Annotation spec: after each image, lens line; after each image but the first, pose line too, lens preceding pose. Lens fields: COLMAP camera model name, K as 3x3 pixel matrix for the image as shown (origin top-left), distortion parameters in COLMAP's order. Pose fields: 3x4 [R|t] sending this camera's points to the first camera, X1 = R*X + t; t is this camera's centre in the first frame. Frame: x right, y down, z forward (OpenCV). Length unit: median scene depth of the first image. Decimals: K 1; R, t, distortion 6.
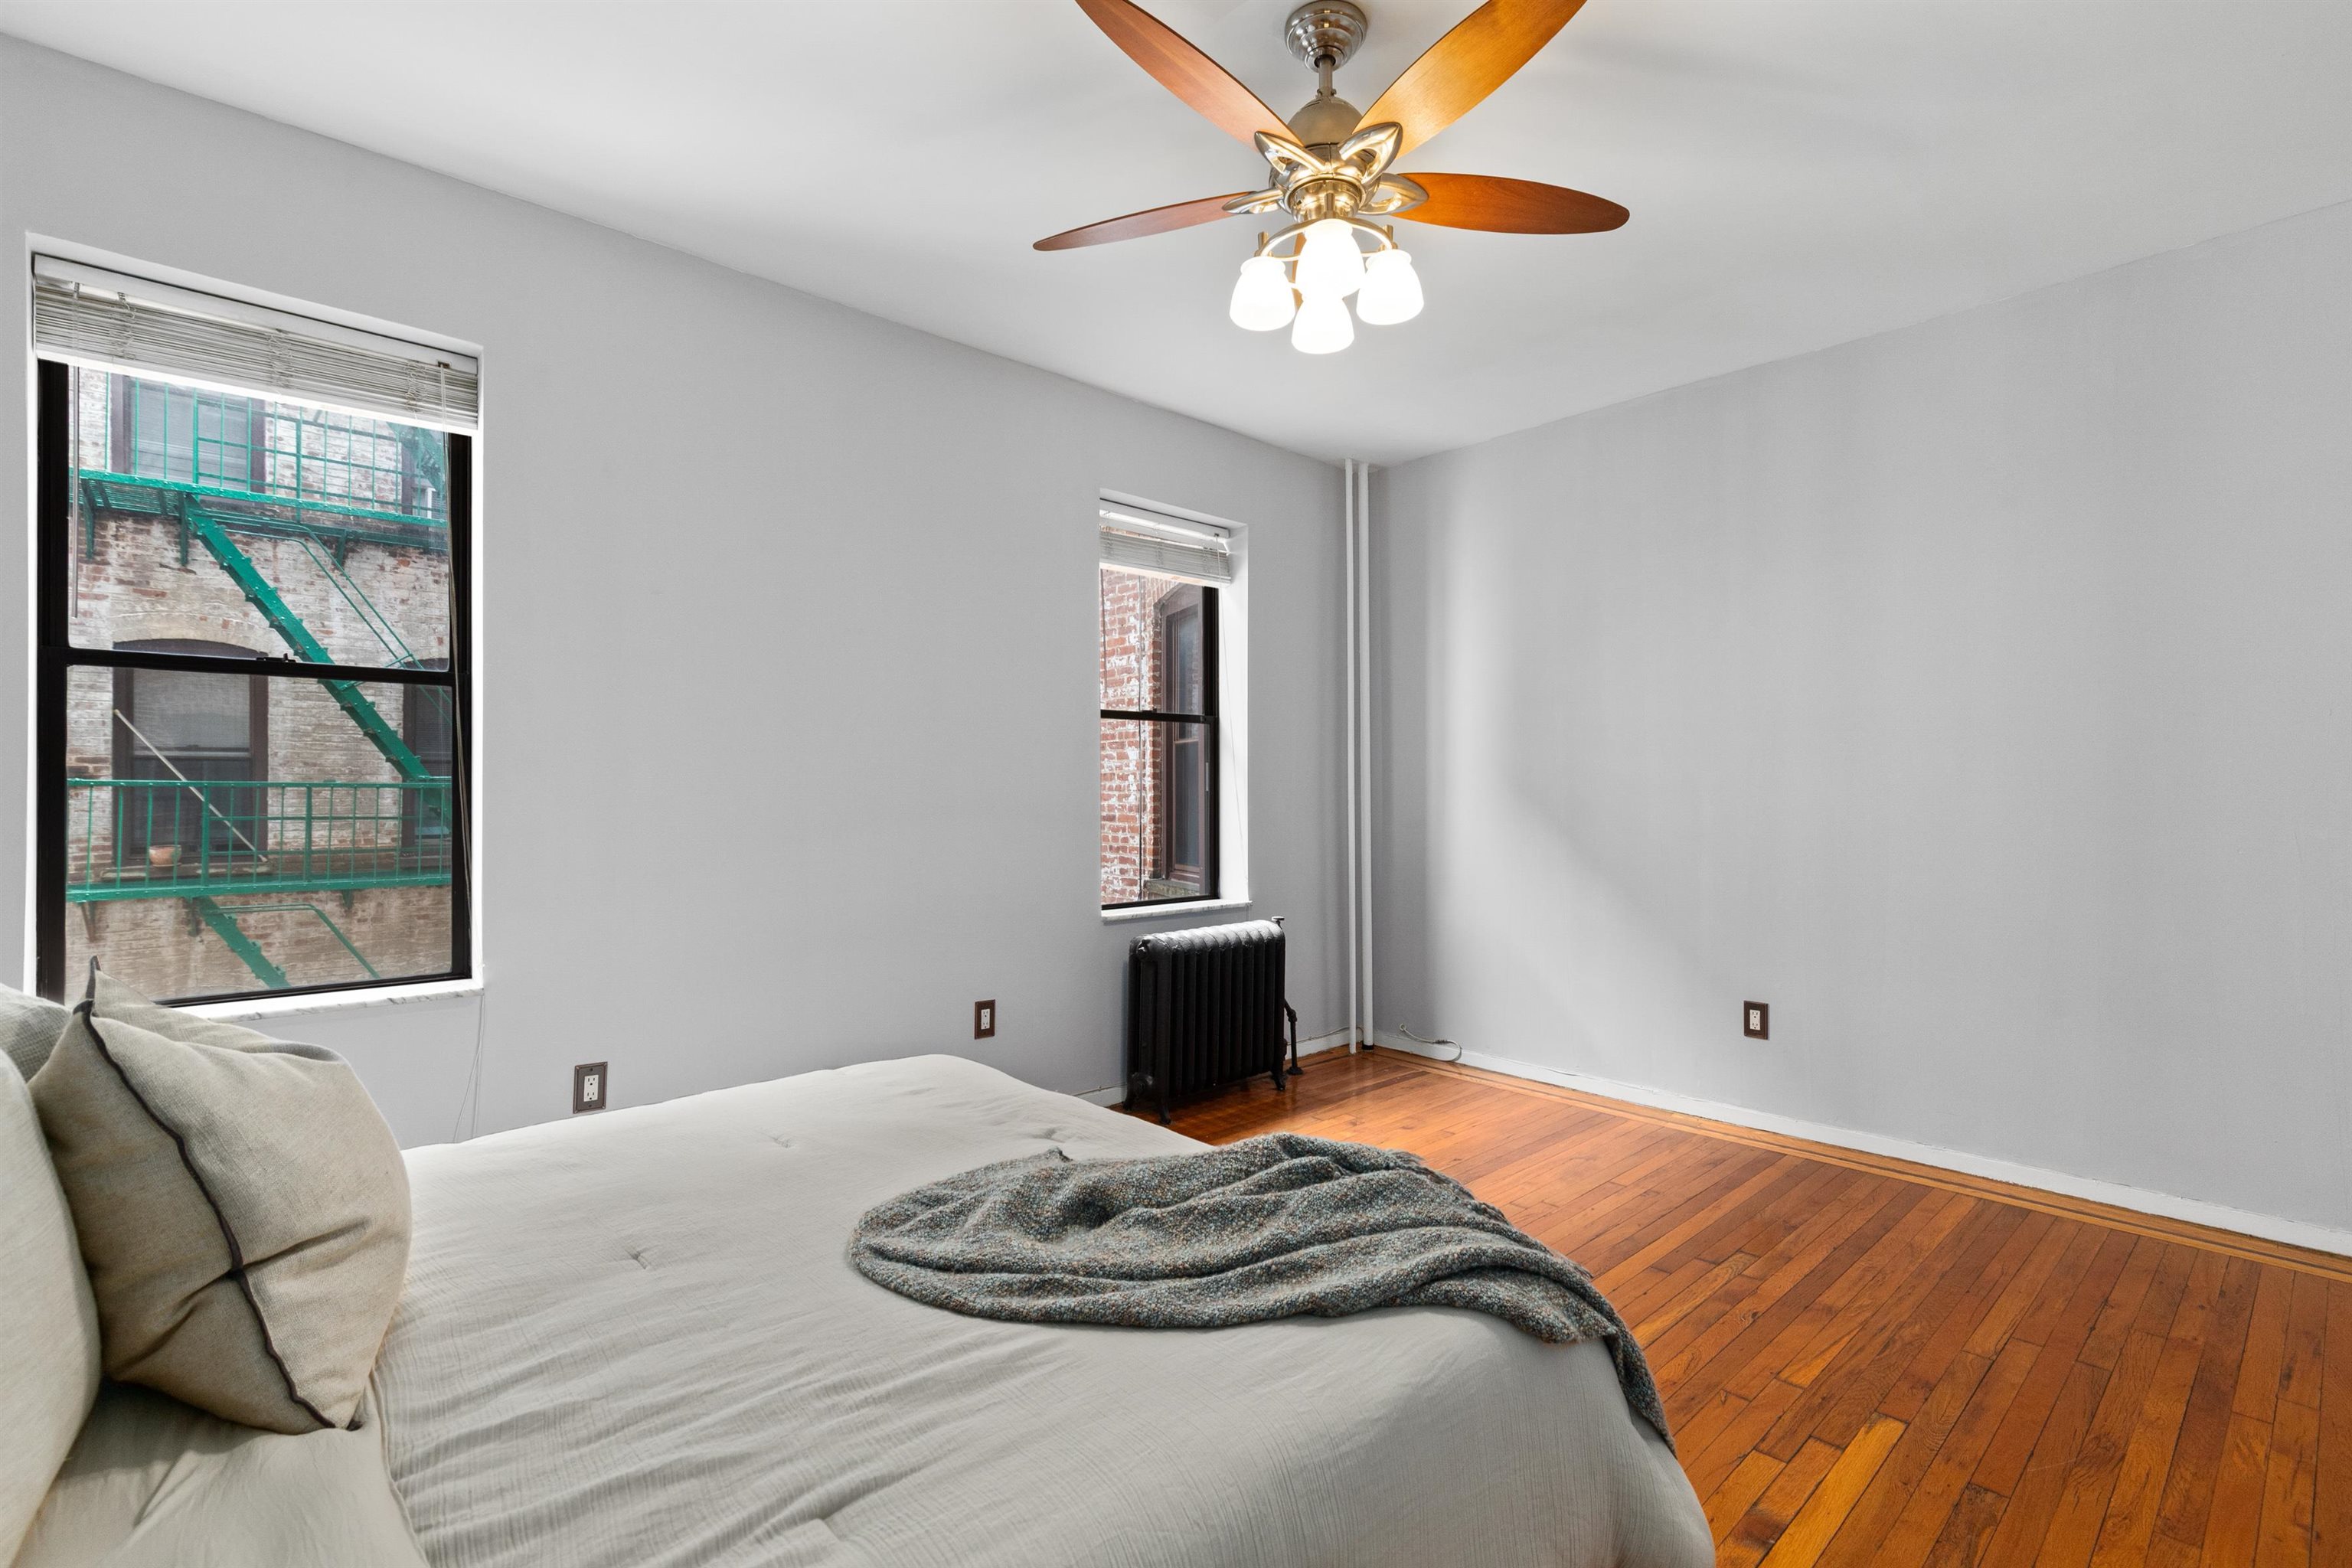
lens RADIAL K [[1061.1, 0, 1166.7], [0, 1061.1, 787.6], [0, 0, 1]] dist [0.012269, -0.000387]
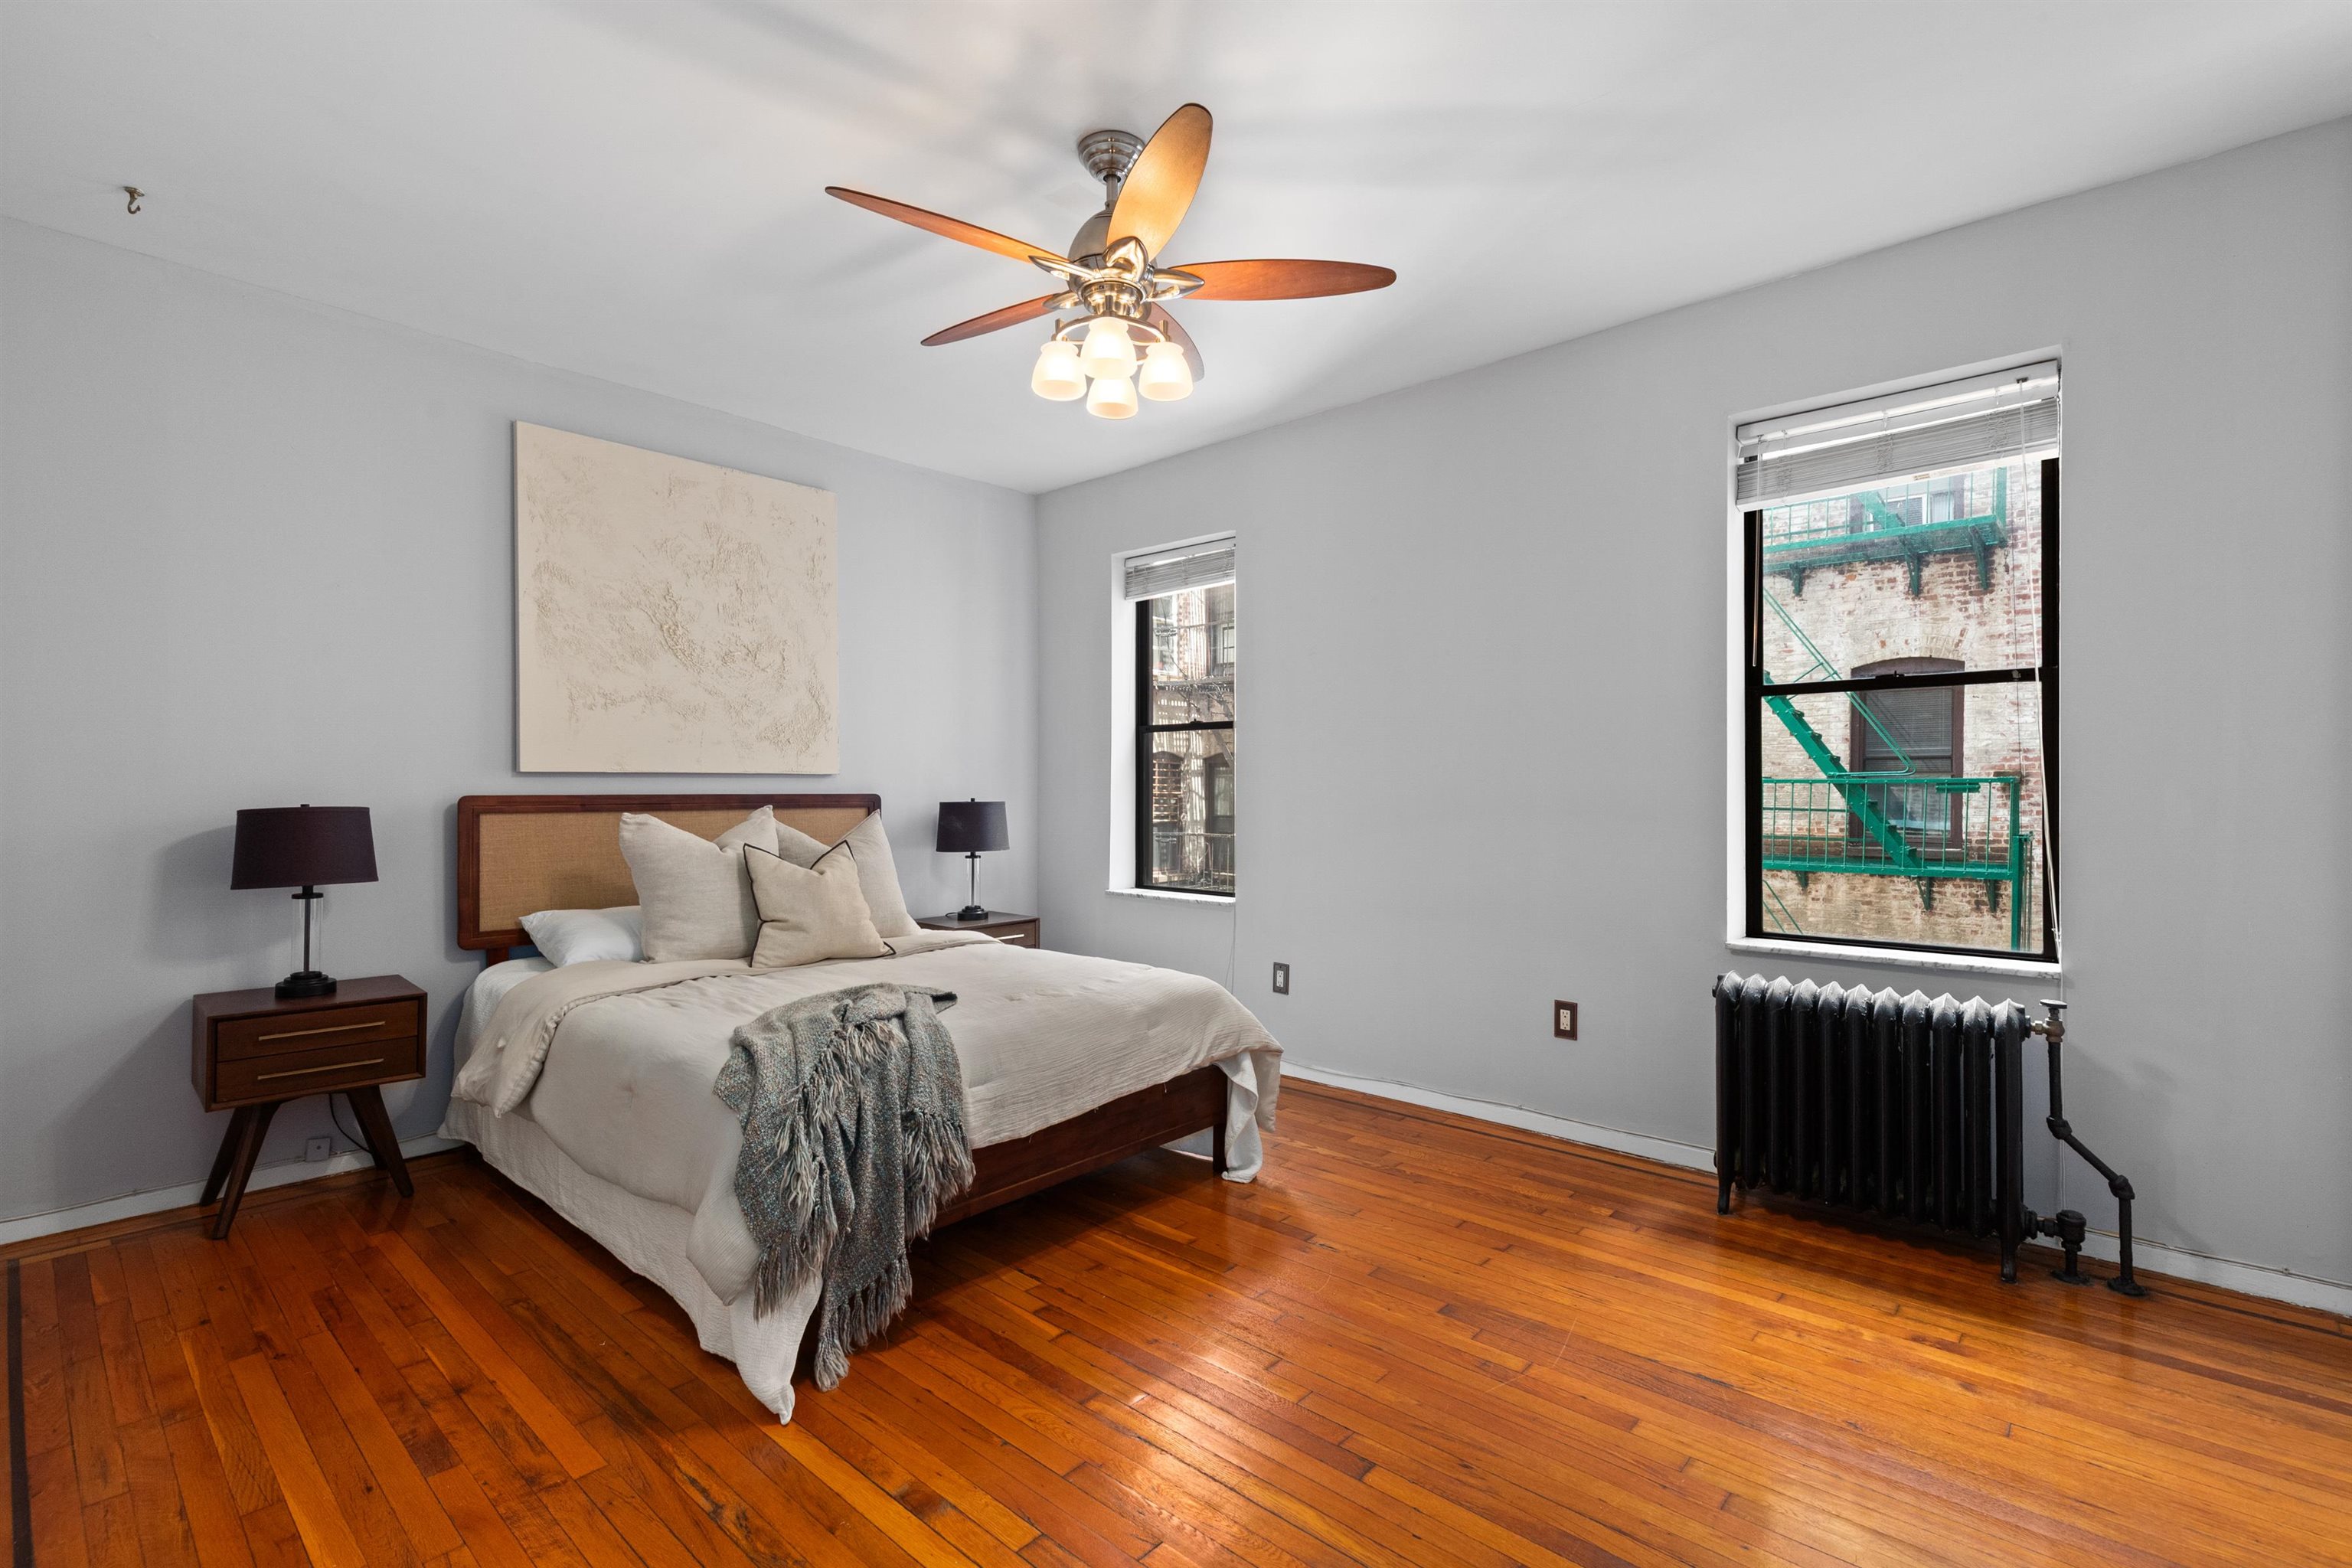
lens RADIAL K [[1062.8, 0, 1182.6], [0, 1062.8, 797.4], [0, 0, 1]] dist [0.015192, -0.000375]
pose [[0.069911, 0.006167, -0.997534, 0.342042], [0.011914, 0.999904, 0.007016, -0.000968], [0.997482, -0.012376, 0.069831, 0.243698]]
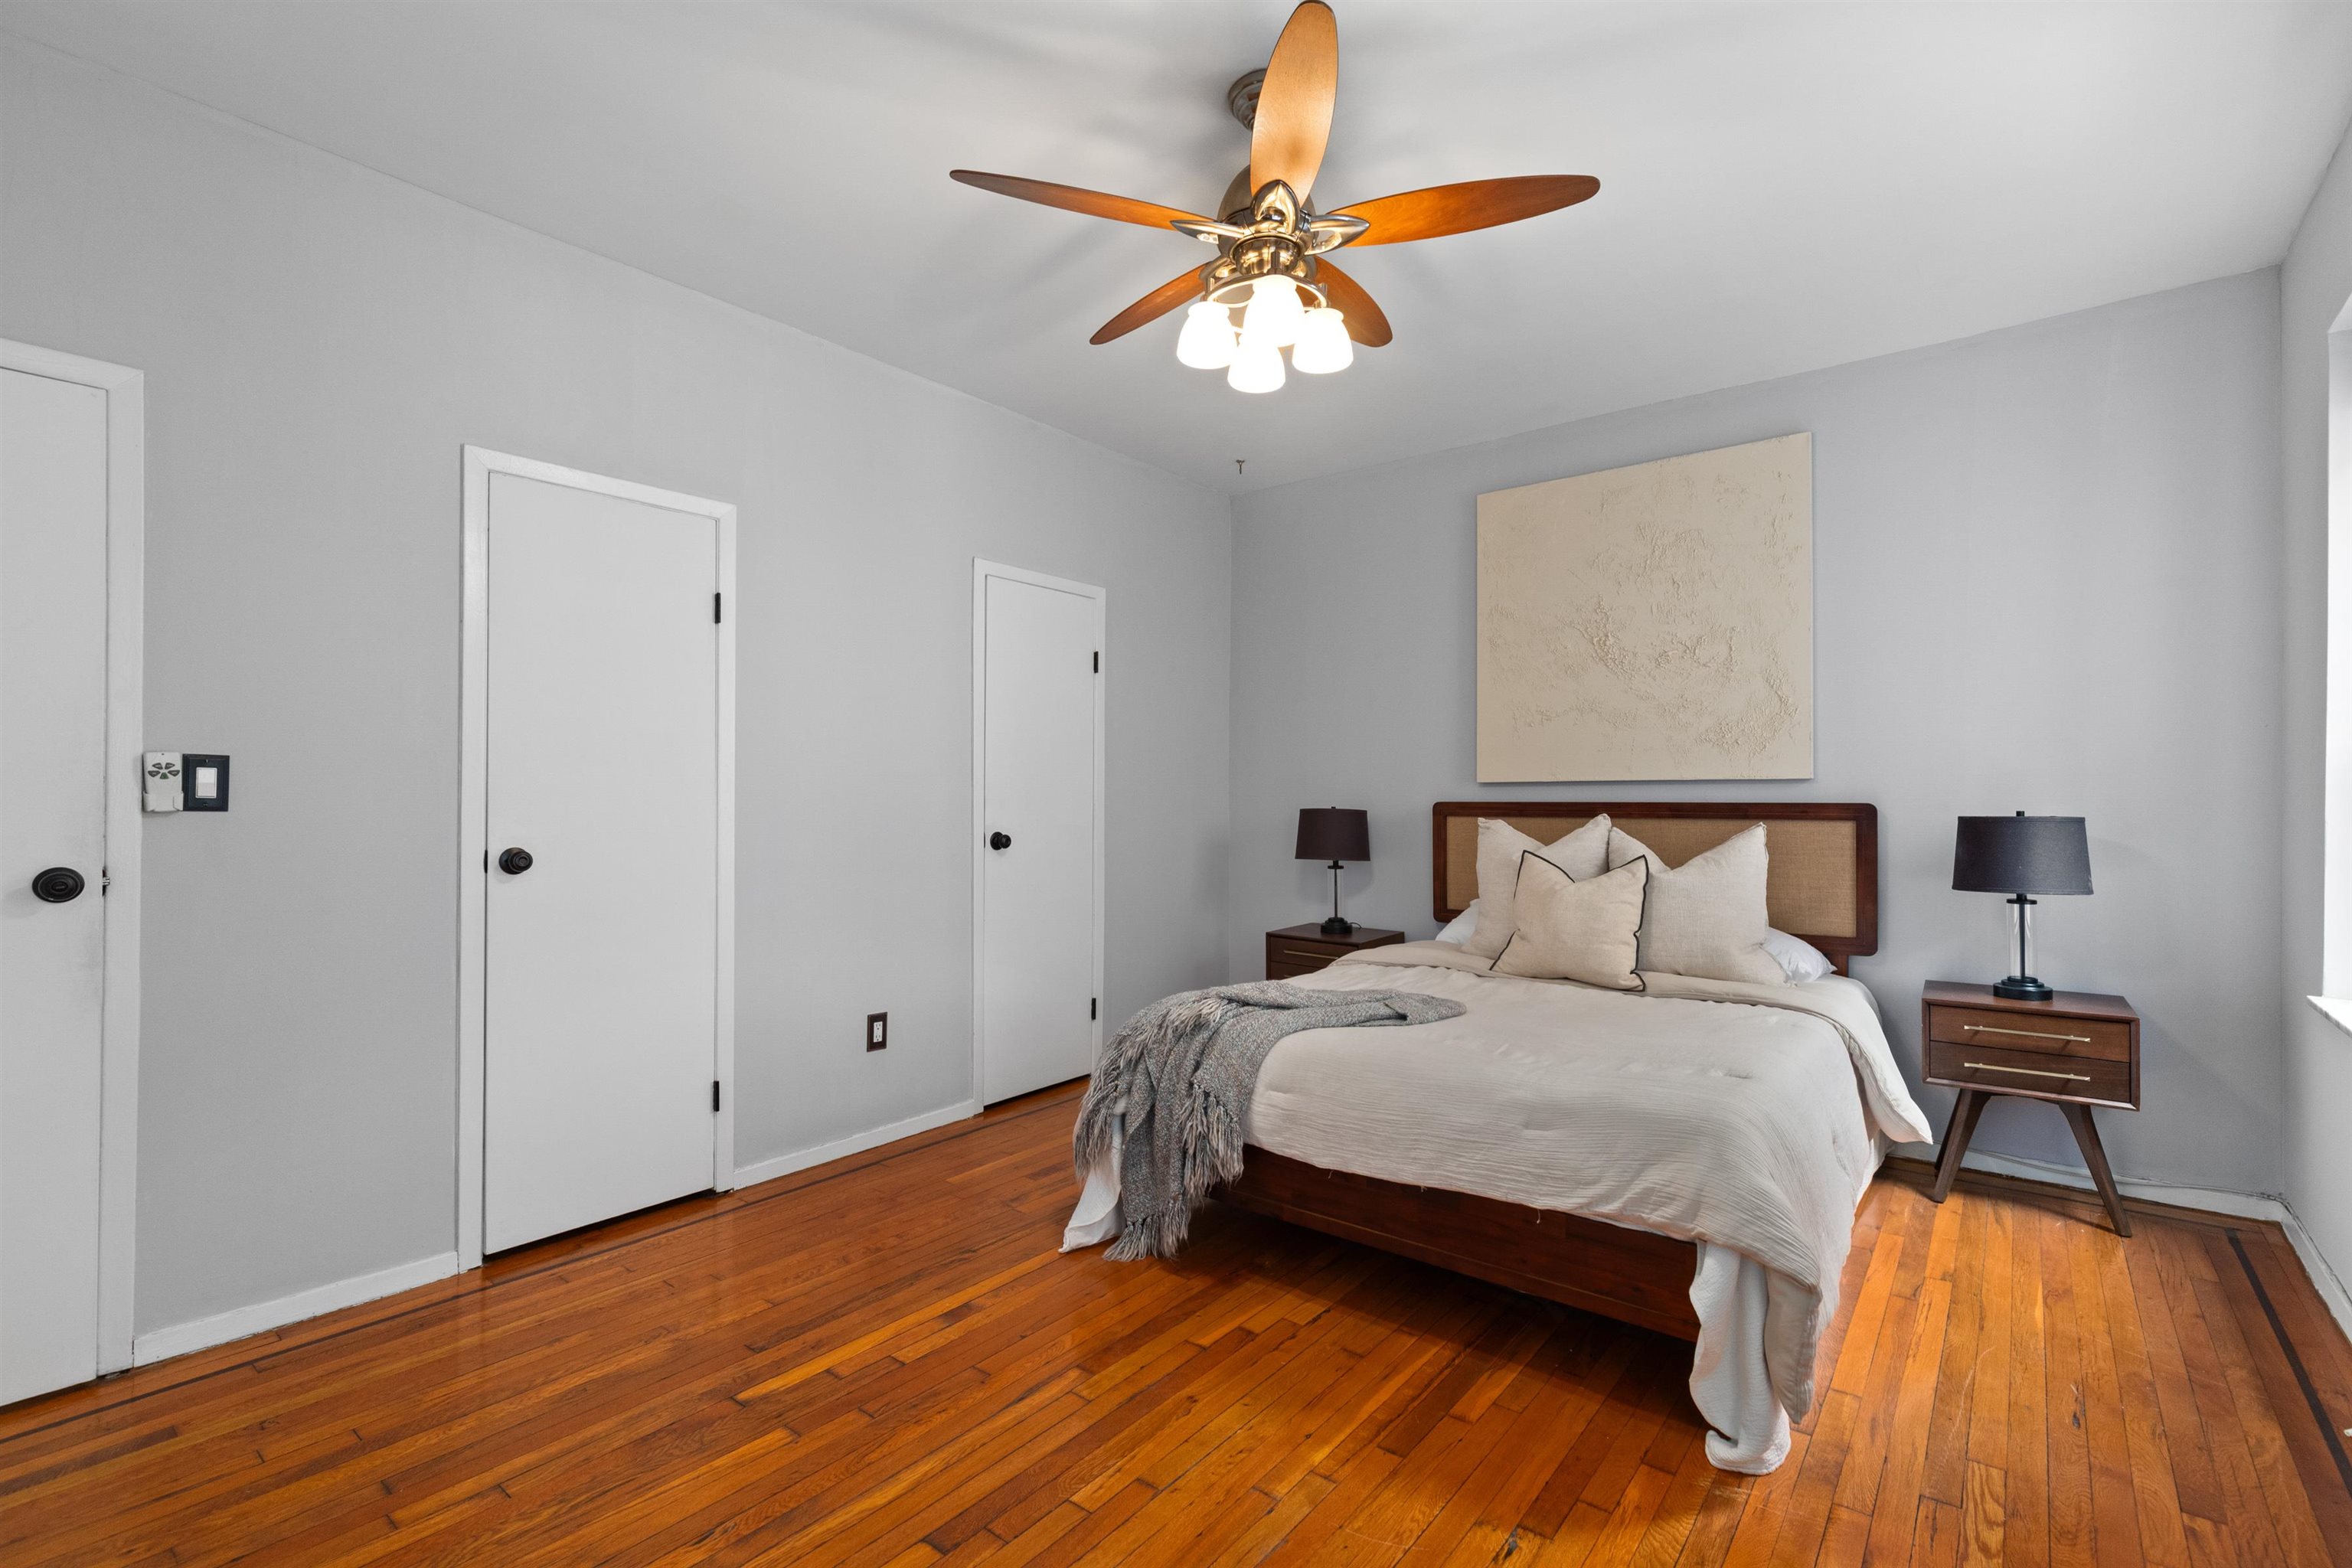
lens RADIAL K [[1047.5, 0, 1182.5], [0, 1047.5, 796.7], [0, 0, 1]] dist [-0.000434, -0.000120]
pose [[-0.992246, -0.001935, -0.124271, 0.092997], [-0.000470, 0.999930, -0.011816, 0.001776], [0.124285, -0.011666, -0.992178, 0.509028]]
